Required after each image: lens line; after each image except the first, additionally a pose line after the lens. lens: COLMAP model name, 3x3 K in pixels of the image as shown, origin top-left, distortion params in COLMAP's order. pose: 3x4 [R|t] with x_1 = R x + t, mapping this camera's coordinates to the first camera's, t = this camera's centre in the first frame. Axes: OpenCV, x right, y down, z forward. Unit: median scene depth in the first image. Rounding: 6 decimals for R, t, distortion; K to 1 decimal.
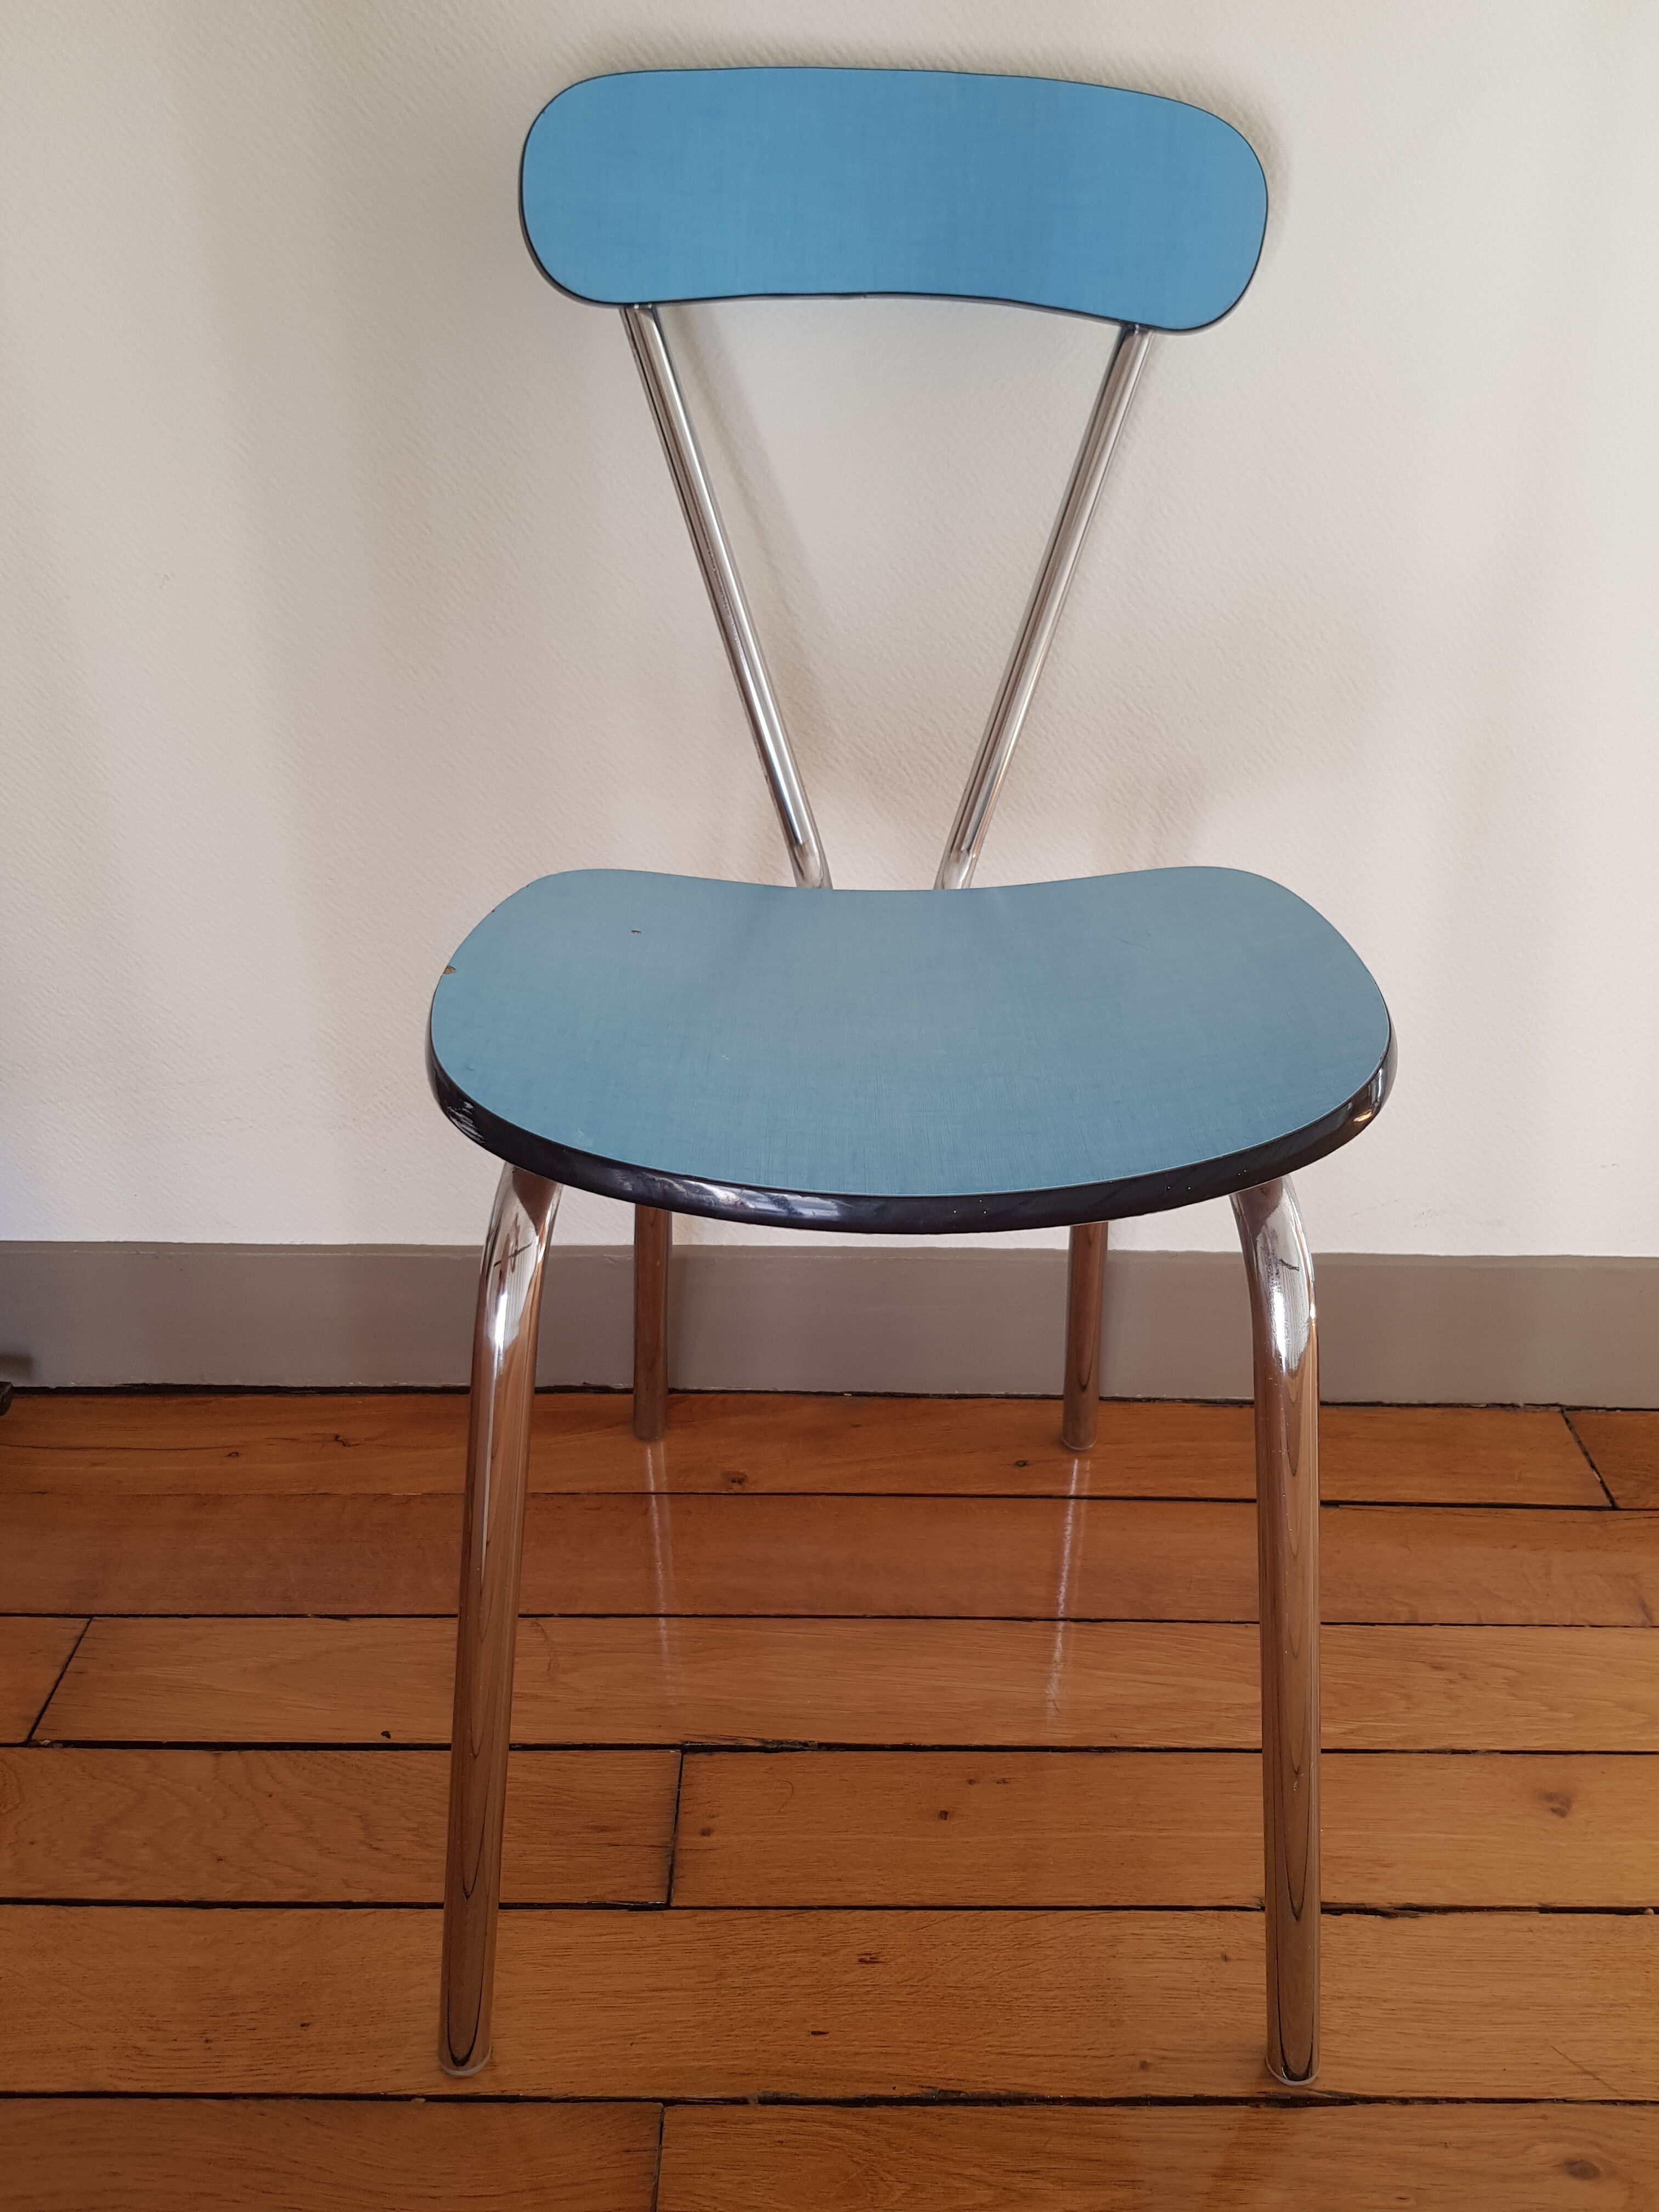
lens RADIAL K [[1758.9, 0, 833.4], [0, 1758.9, 1072.0], [0, 0, 1]] dist [0.034142, -0.067105]
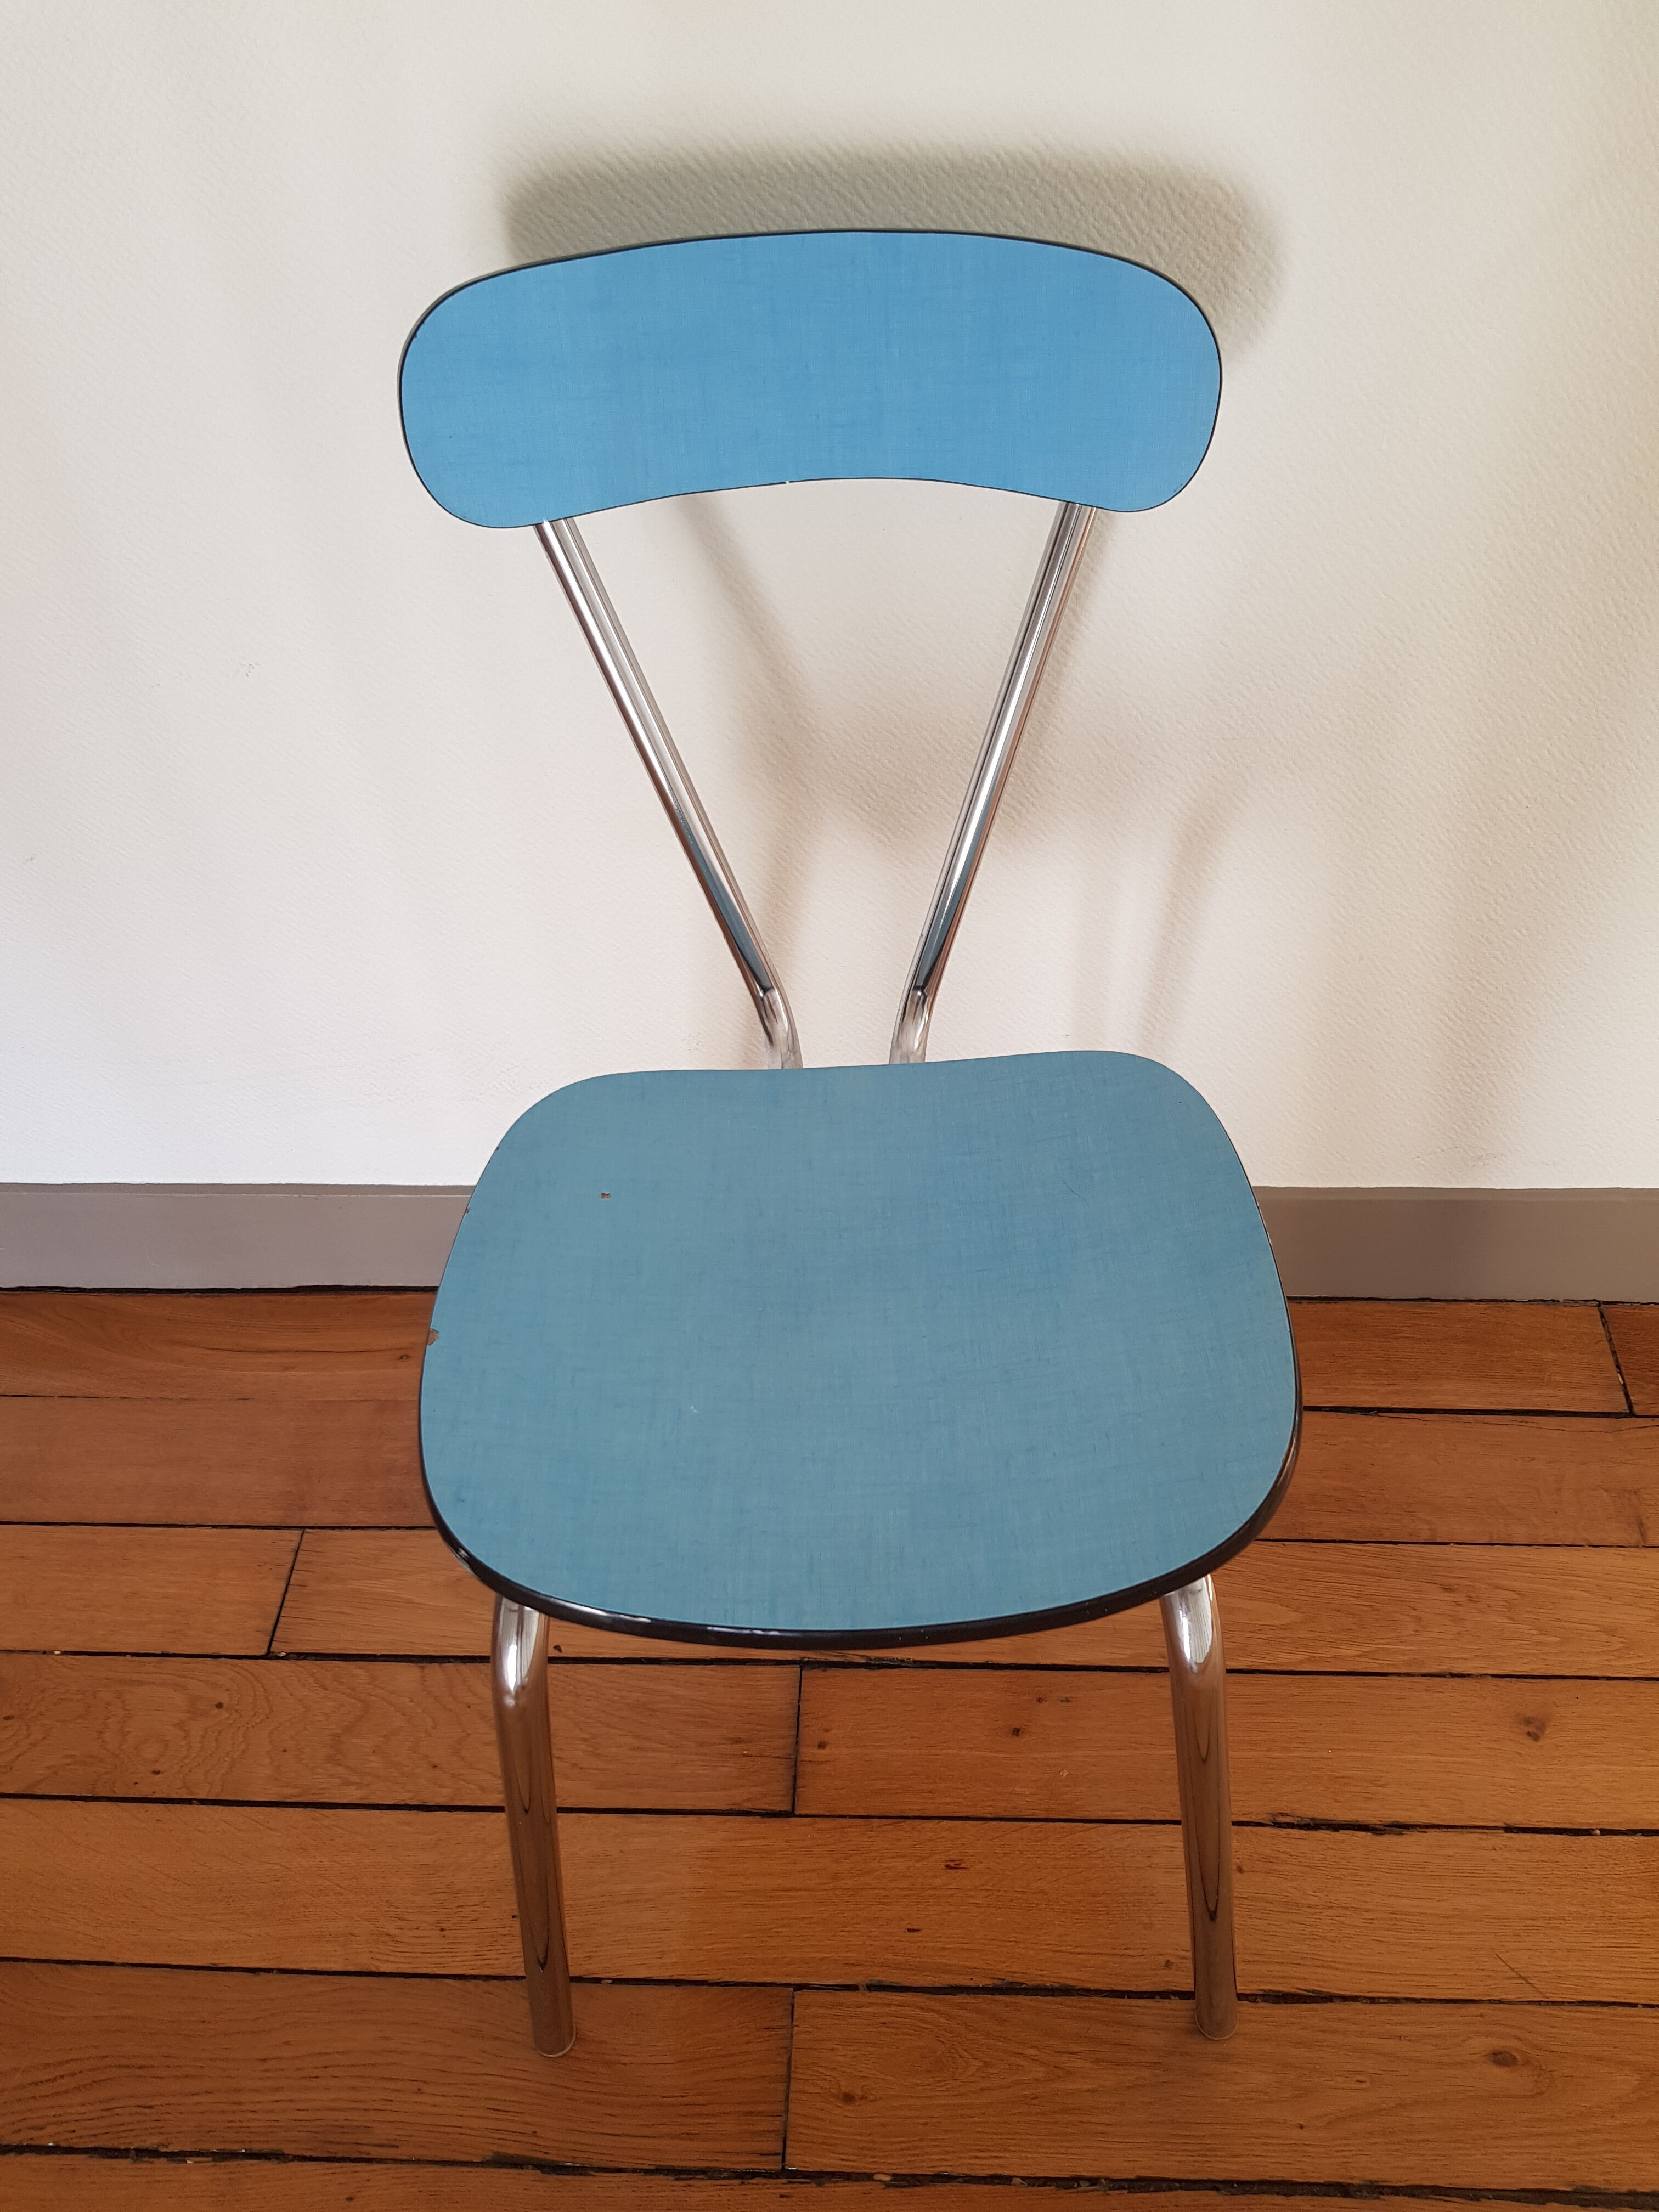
lens RADIAL K [[1758.9, 0, 851.9], [0, 1758.9, 1102.4], [0, 0, 1]] dist [0.034142, -0.067105]
pose [[0.998371, -0.007020, -0.056616, 0.021283], [0.024922, 0.946368, 0.322127, -0.388054], [0.051319, -0.323013, 0.945002, -0.014987]]
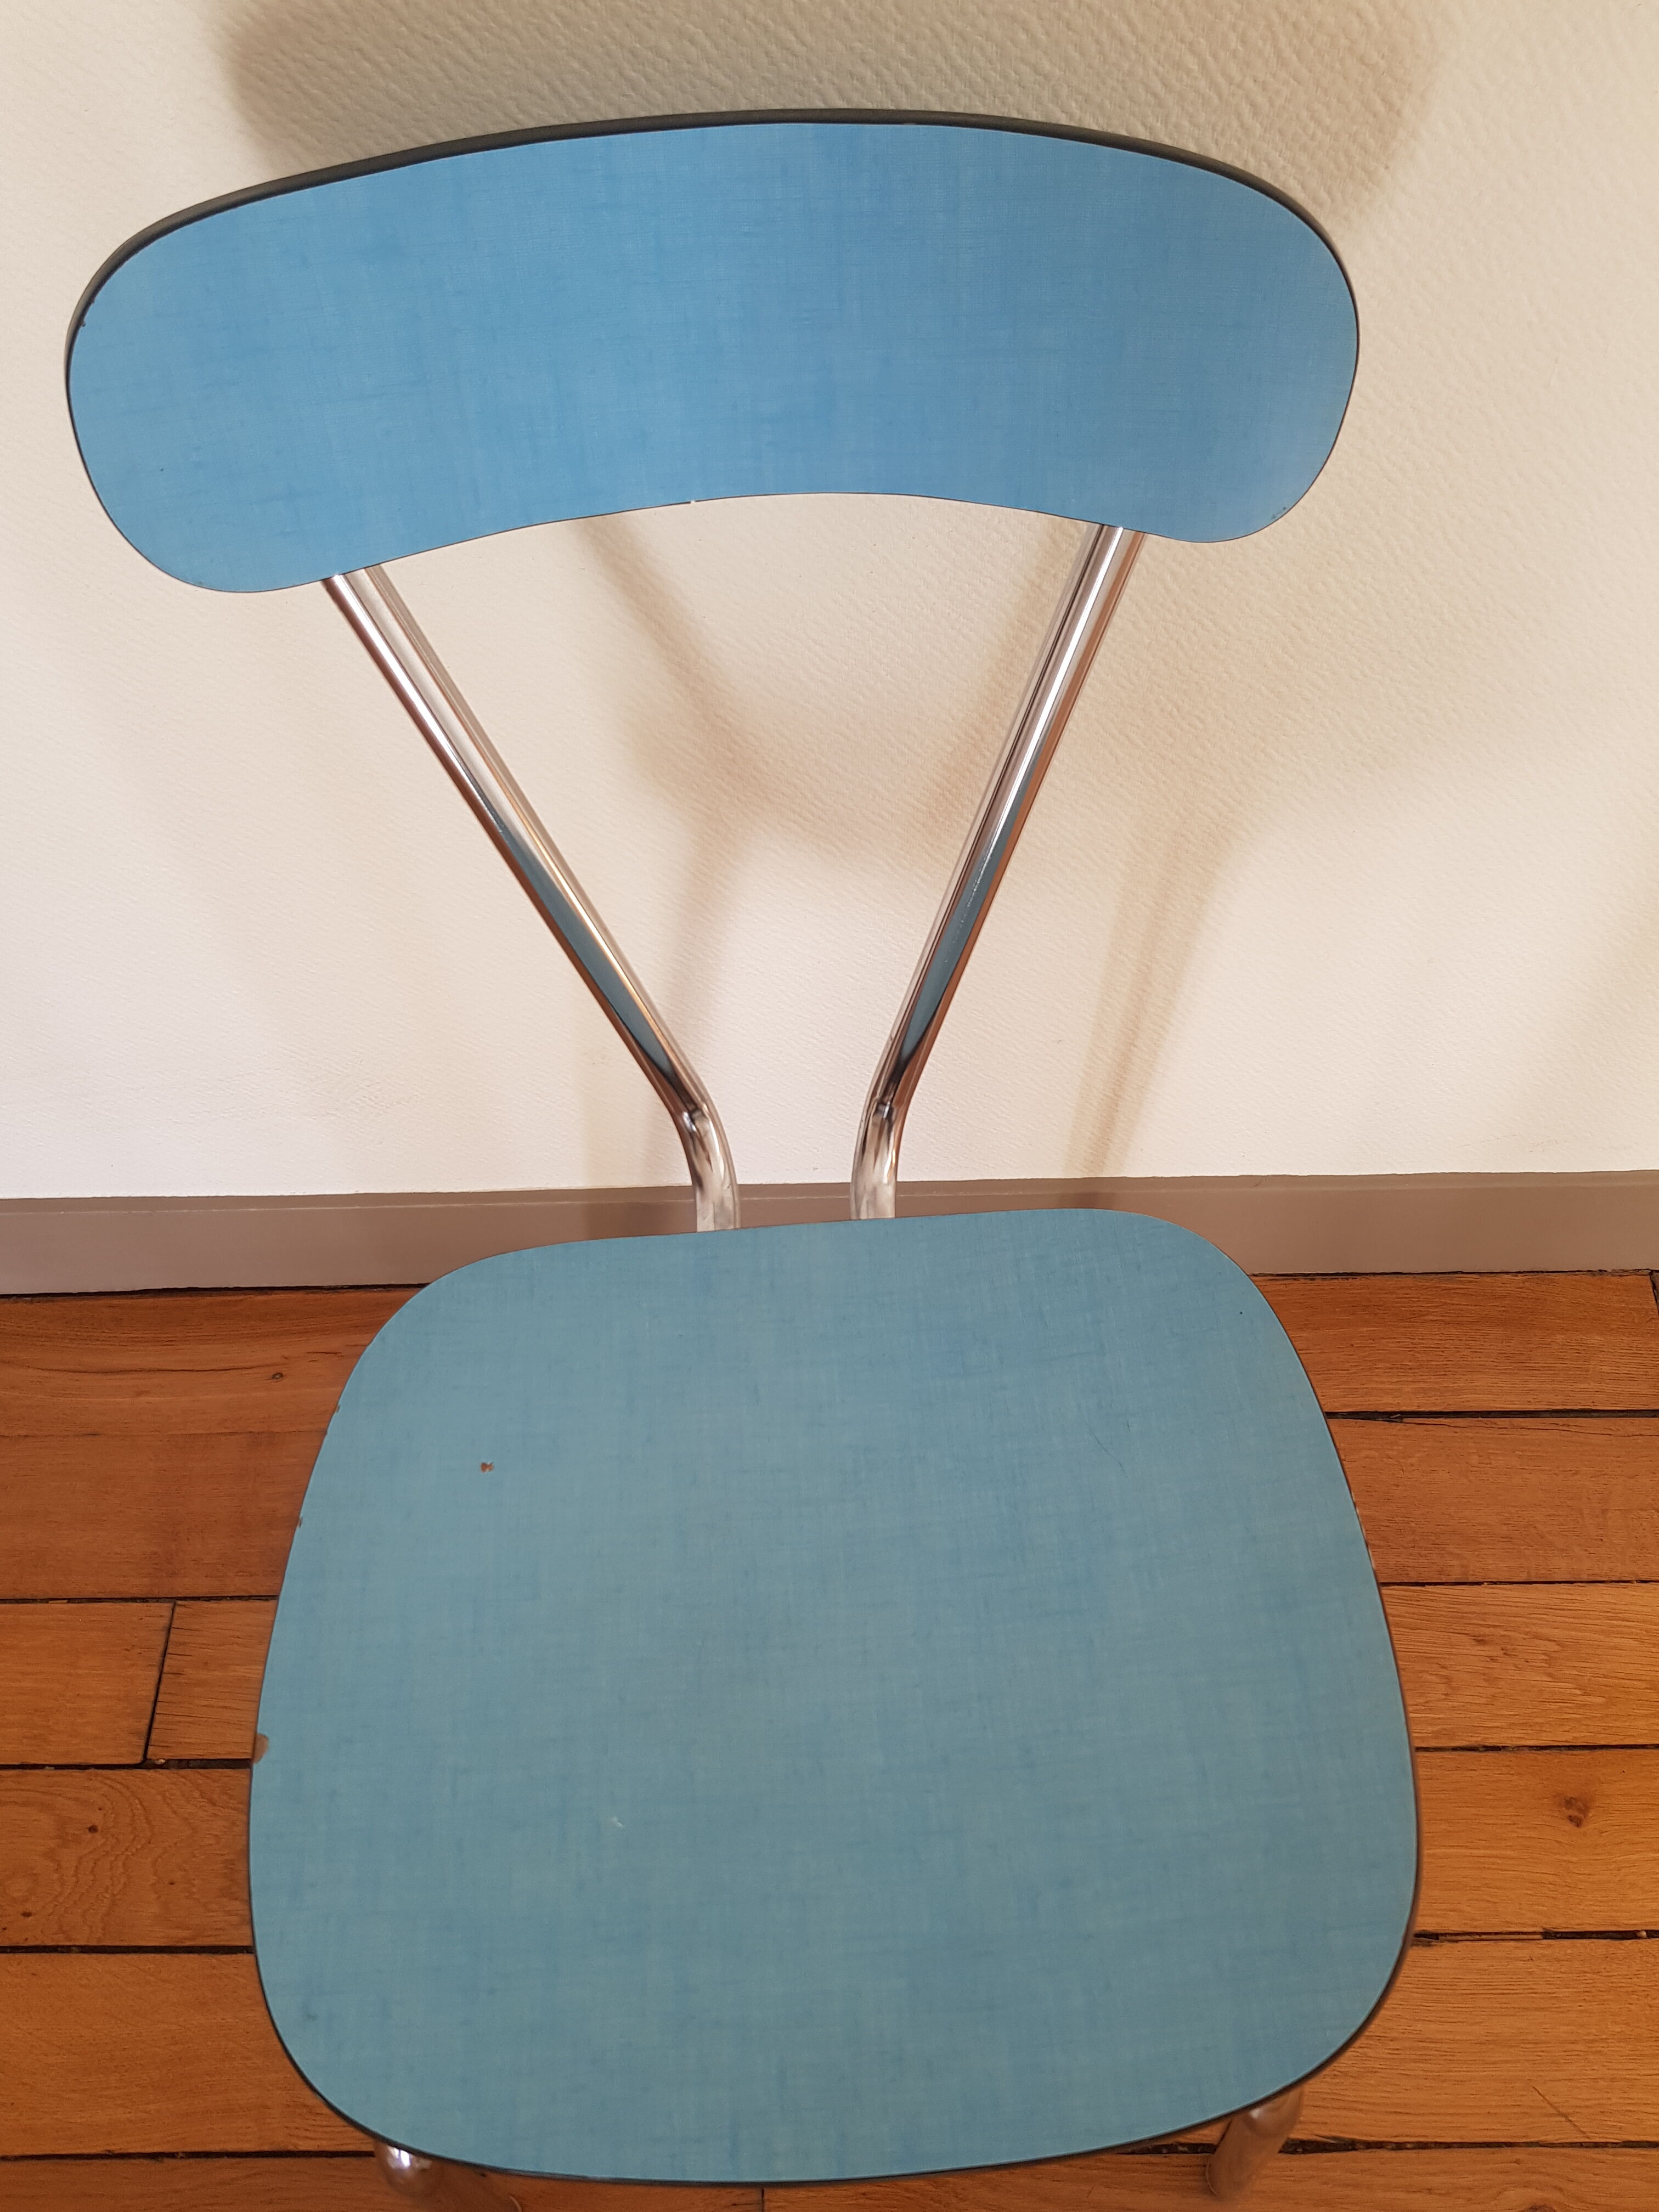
lens RADIAL K [[1758.9, 0, 845.9], [0, 1758.9, 1113.2], [0, 0, 1]] dist [0.034142, -0.067105]
pose [[0.999505, -0.024392, -0.019852, -0.000877], [0.031170, 0.852327, 0.522080, -0.528668], [0.004186, -0.522441, 0.852665, 0.311105]]
